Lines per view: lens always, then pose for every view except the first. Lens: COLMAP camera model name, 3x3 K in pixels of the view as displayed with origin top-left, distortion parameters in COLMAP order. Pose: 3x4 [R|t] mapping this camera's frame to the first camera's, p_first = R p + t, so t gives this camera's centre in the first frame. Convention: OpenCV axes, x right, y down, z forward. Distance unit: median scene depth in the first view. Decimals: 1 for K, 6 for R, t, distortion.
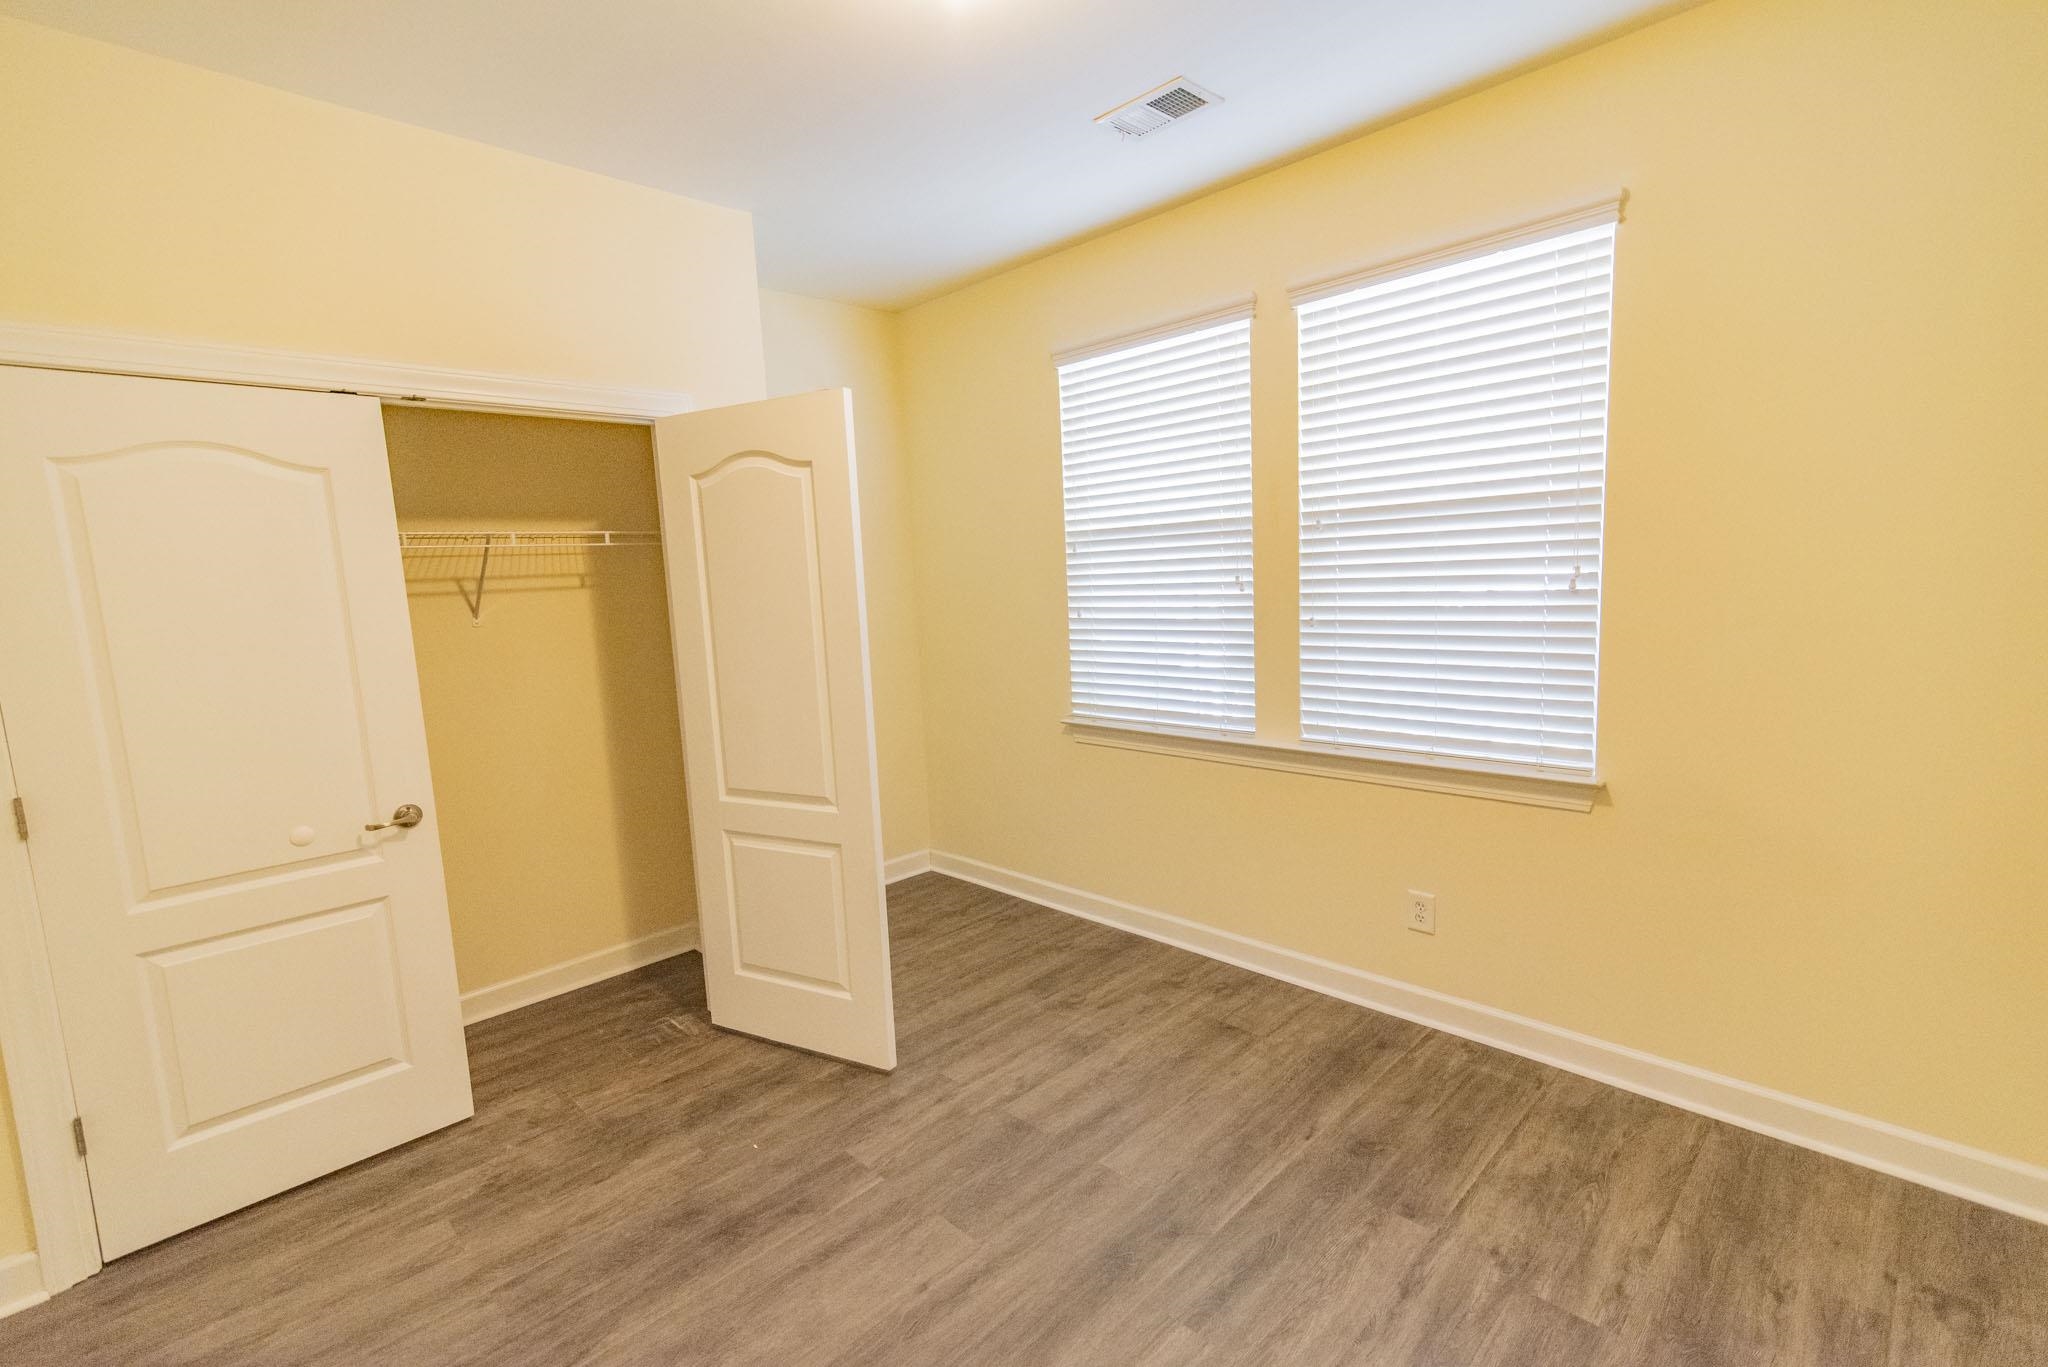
lens RADIAL K [[922.9, 0, 1030.3], [0, 922.9, 690.3], [0, 0, 1]] dist [0.013944, -0.000584]
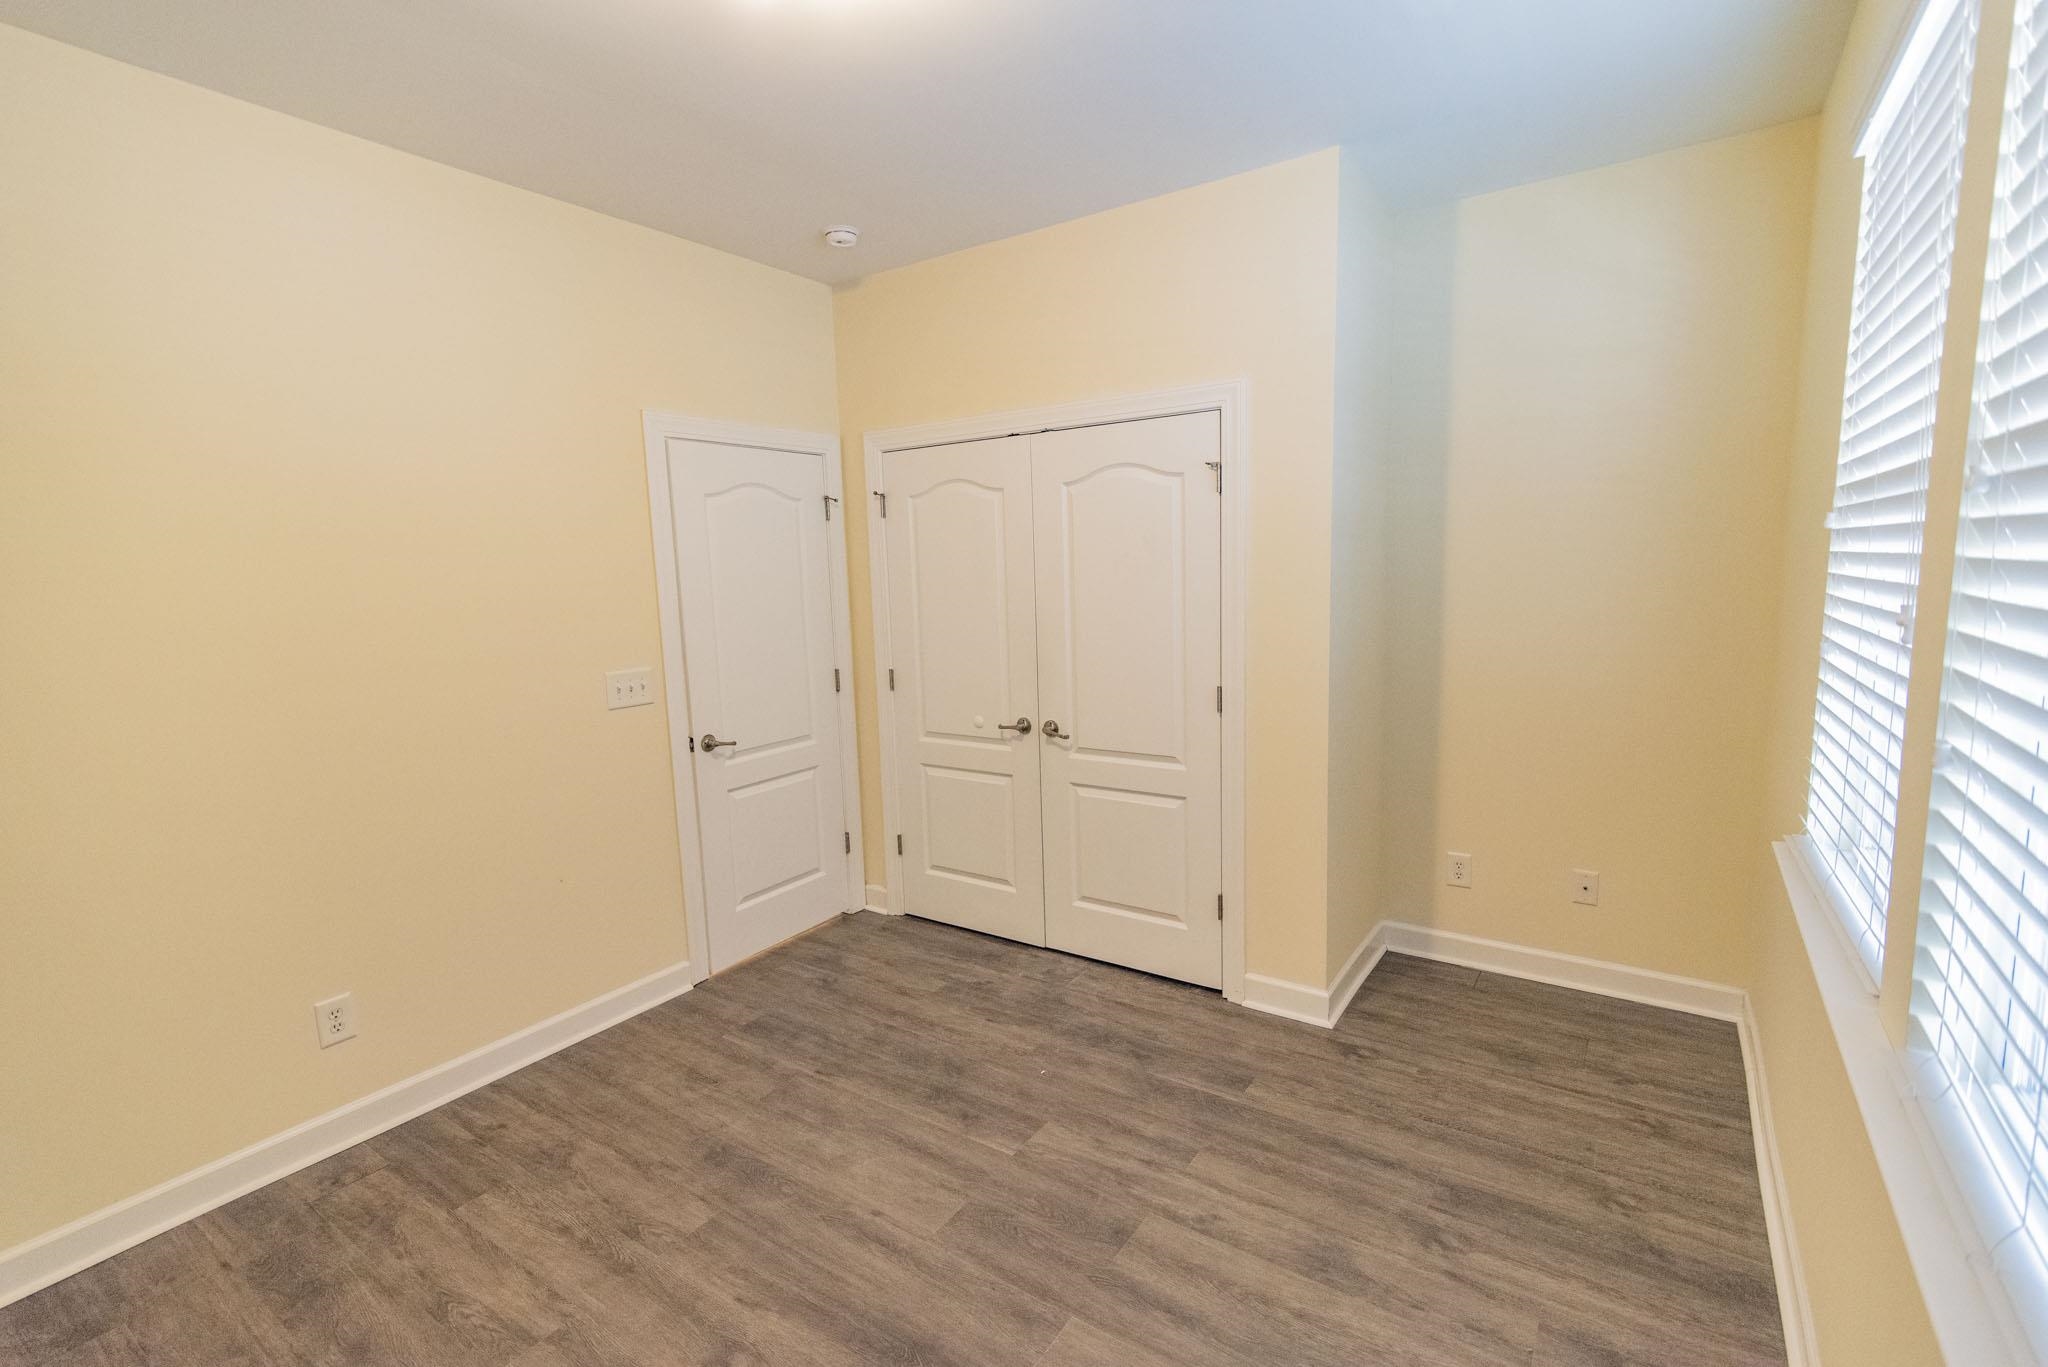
lens RADIAL K [[922.9, 0, 1030.3], [0, 922.9, 690.3], [0, 0, 1]] dist [0.013944, -0.000584]
pose [[0.178157, 0.161820, -0.970605, 0.676843], [-0.107417, 0.983689, 0.144285, -0.119742], [0.978121, 0.078554, 0.192633, 0.686548]]
